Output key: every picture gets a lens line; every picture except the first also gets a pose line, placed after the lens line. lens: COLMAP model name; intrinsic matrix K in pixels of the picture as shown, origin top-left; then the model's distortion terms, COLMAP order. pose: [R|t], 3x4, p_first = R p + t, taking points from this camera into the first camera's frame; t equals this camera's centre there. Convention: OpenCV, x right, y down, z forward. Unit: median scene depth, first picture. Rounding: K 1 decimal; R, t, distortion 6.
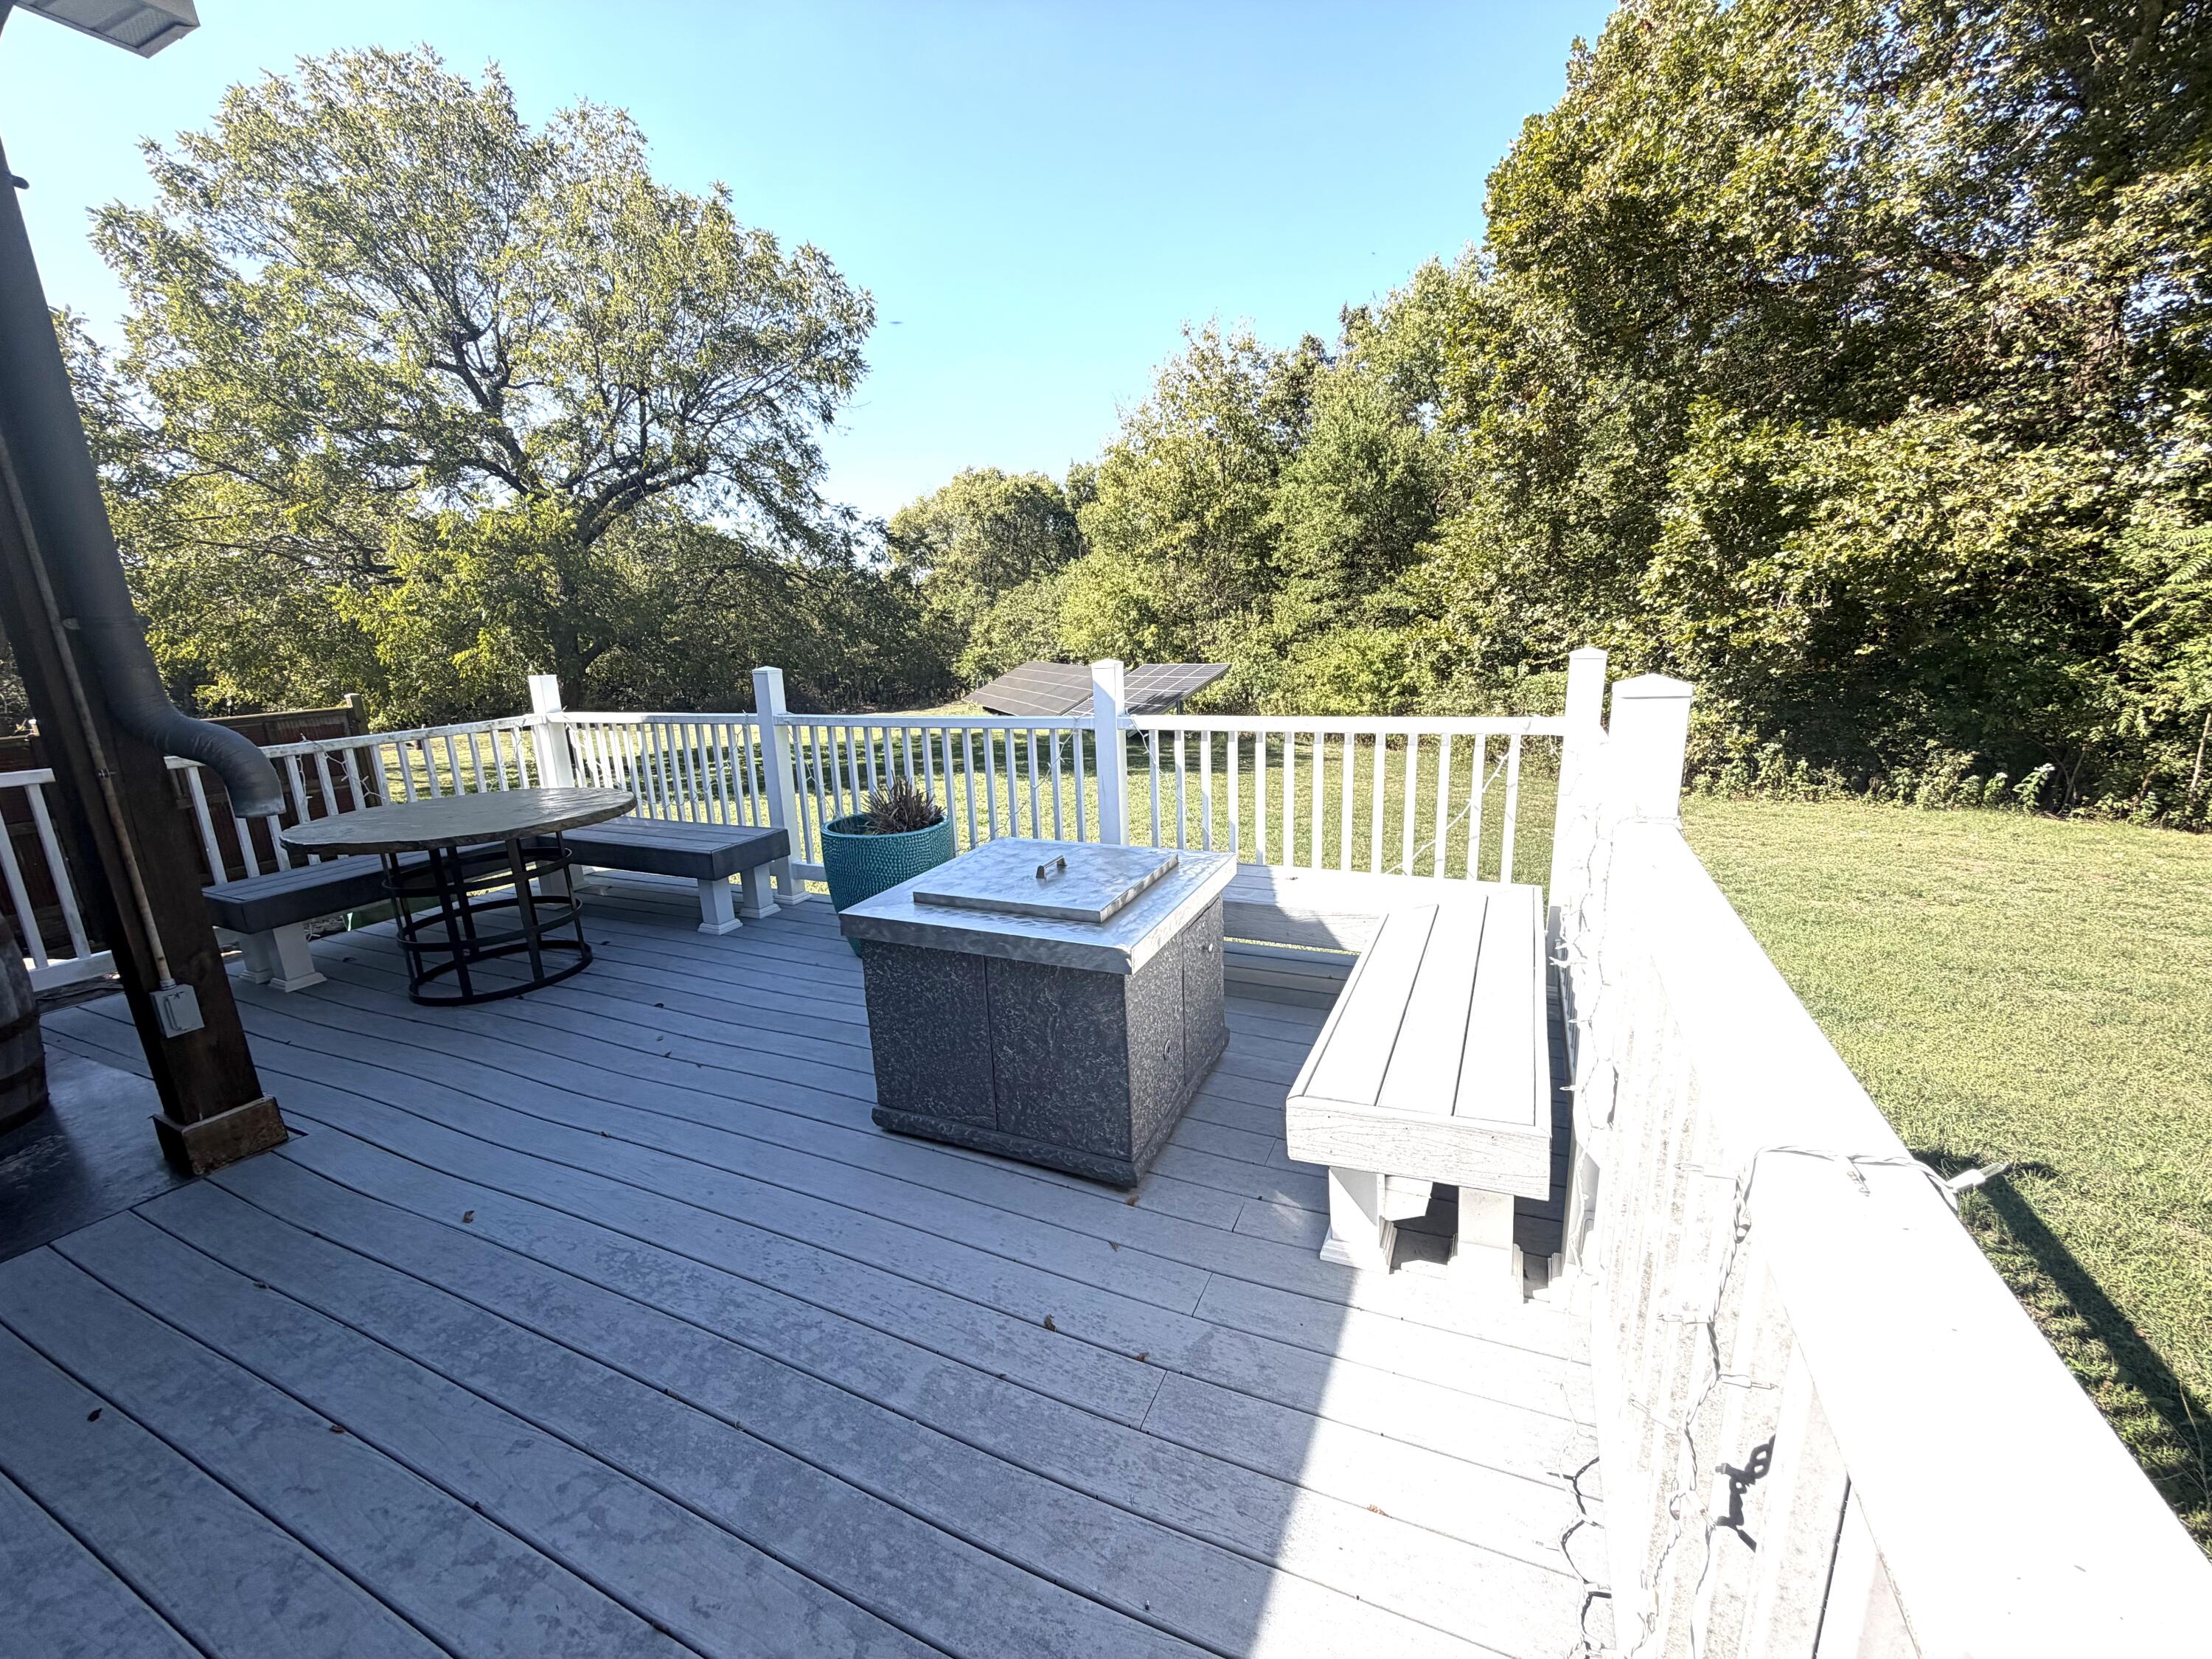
lens RADIAL K [[886.7, 0, 1105.1], [0, 886.7, 828.0], [0, 0, 1]] dist [0.001796, -0.000347]
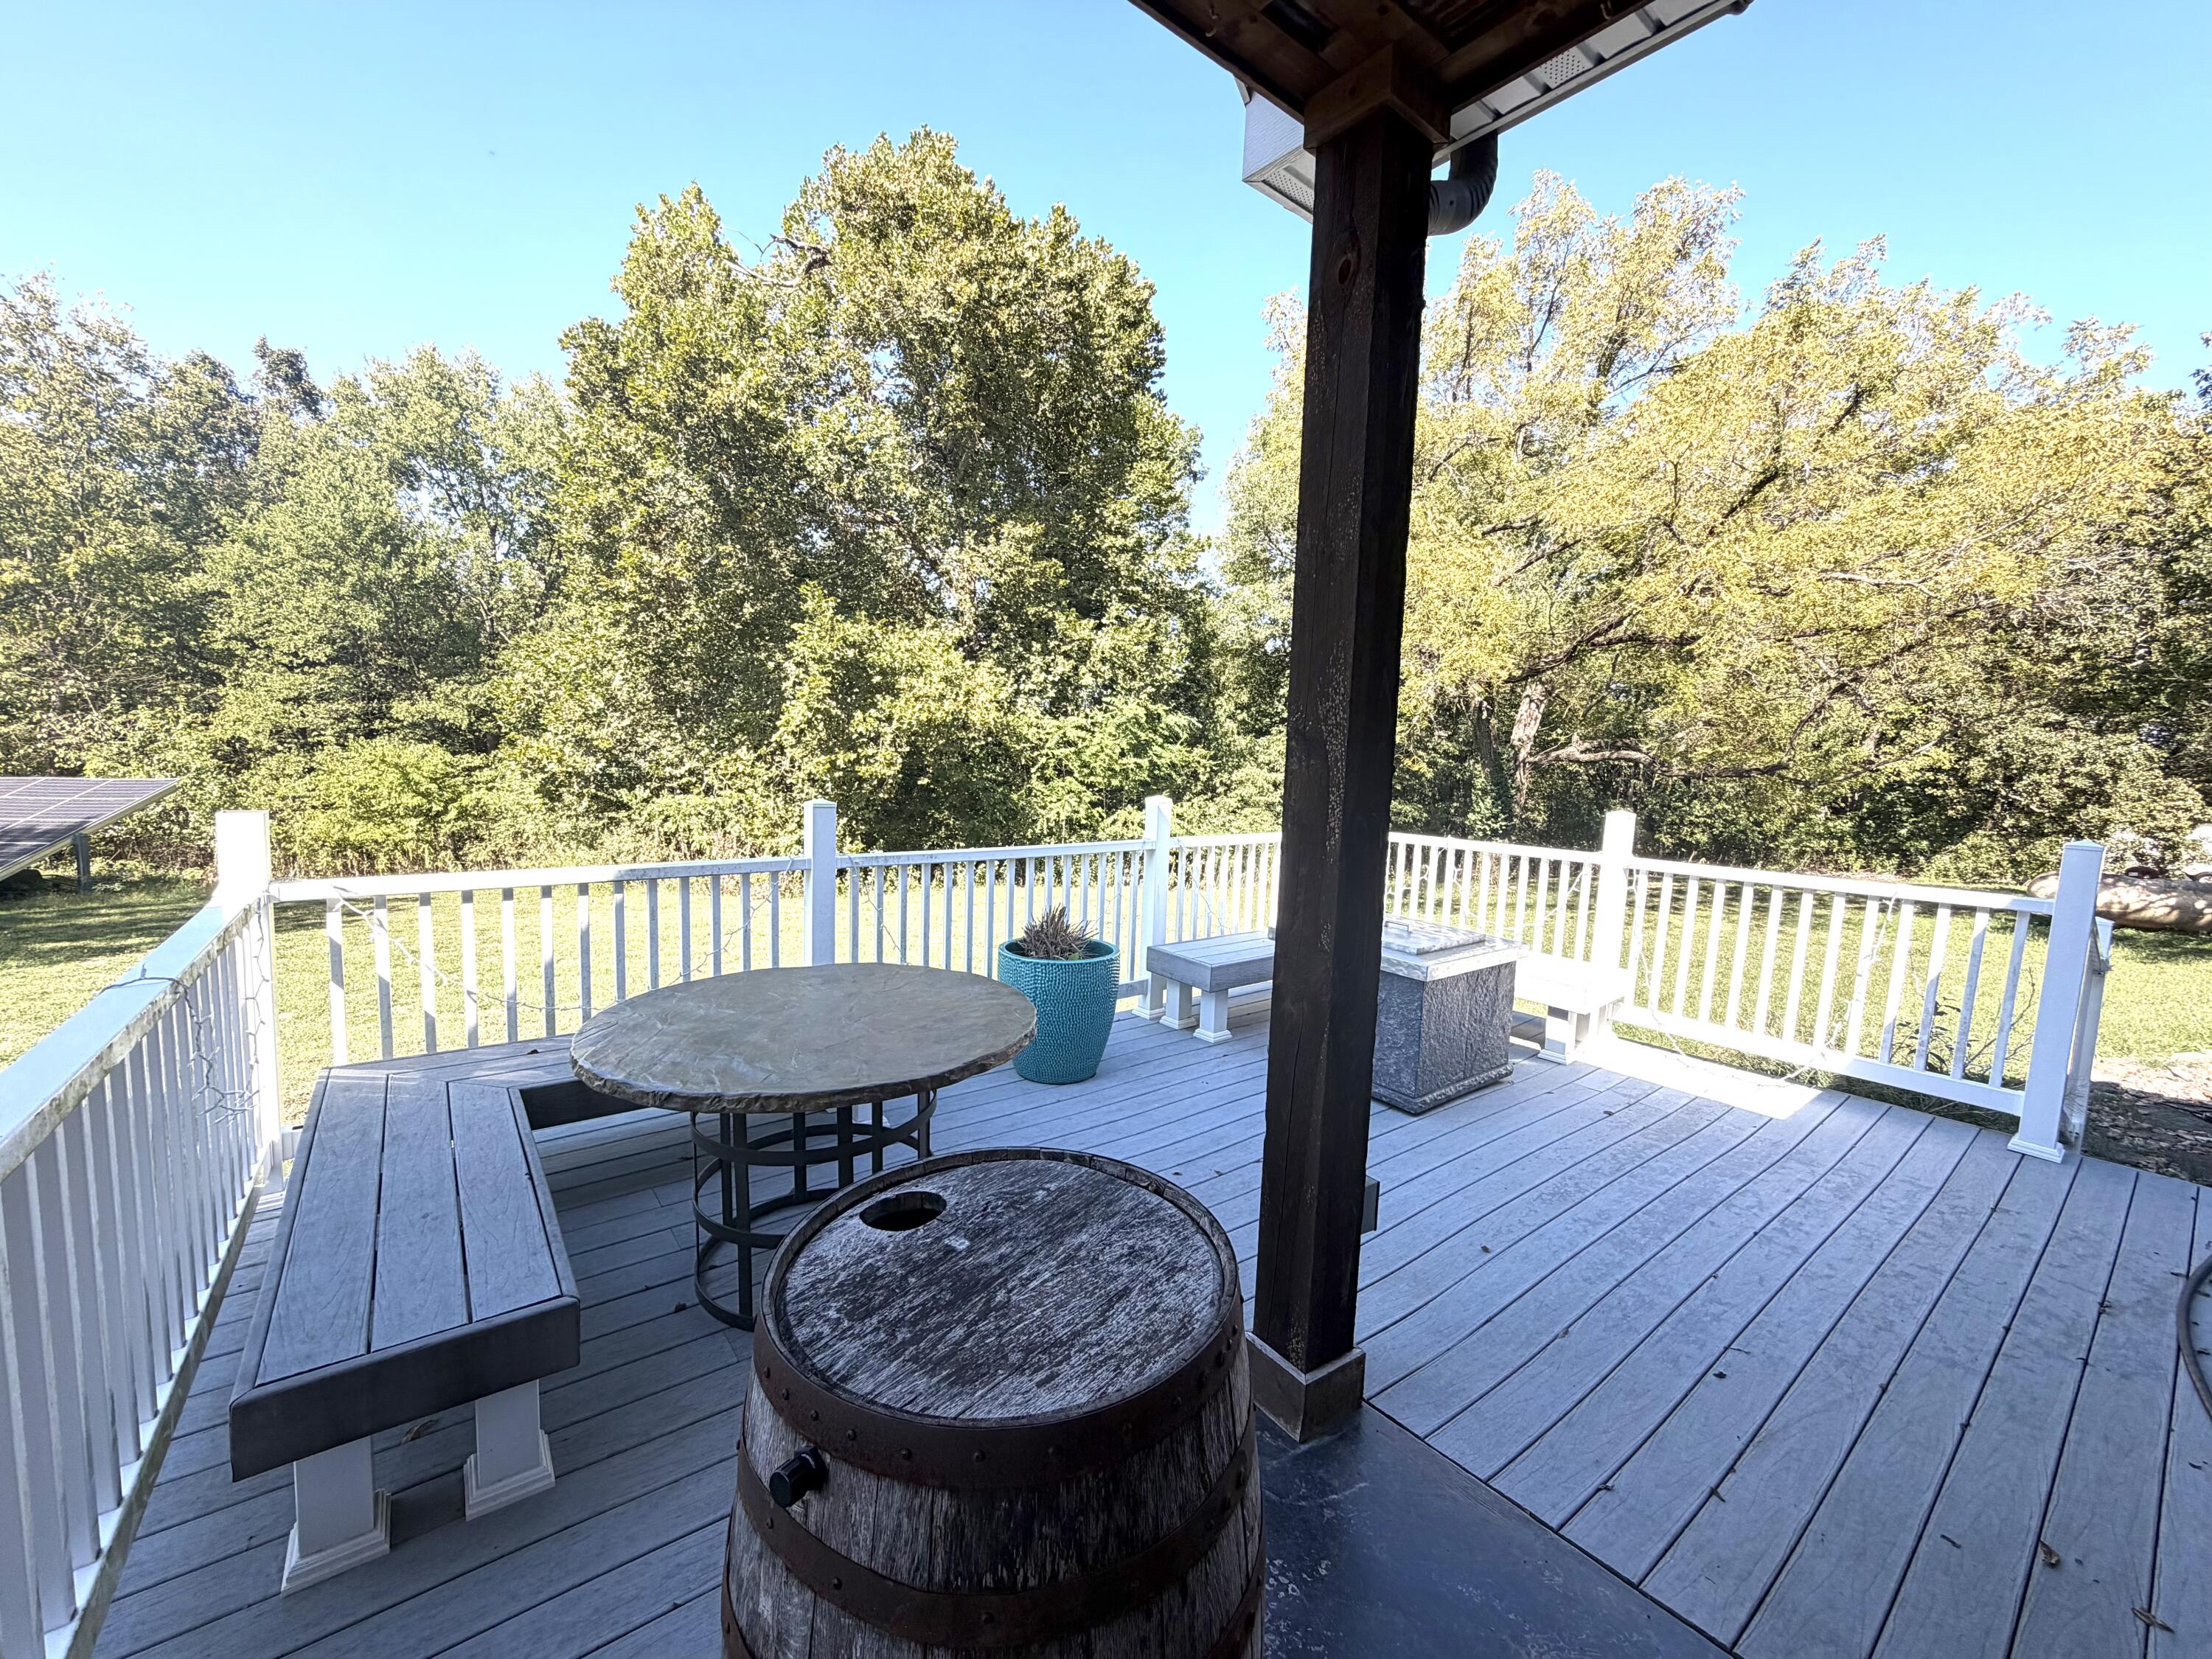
lens RADIAL K [[886.7, 0, 1097.2], [0, 886.7, 826.0], [0, 0, 1]] dist [0.001796, -0.000347]
pose [[0.462884, -0.025554, 0.886050, -0.191915], [0.146321, 0.988075, -0.047943, -0.014771], [-0.874259, 0.151840, 0.461103, 0.076786]]
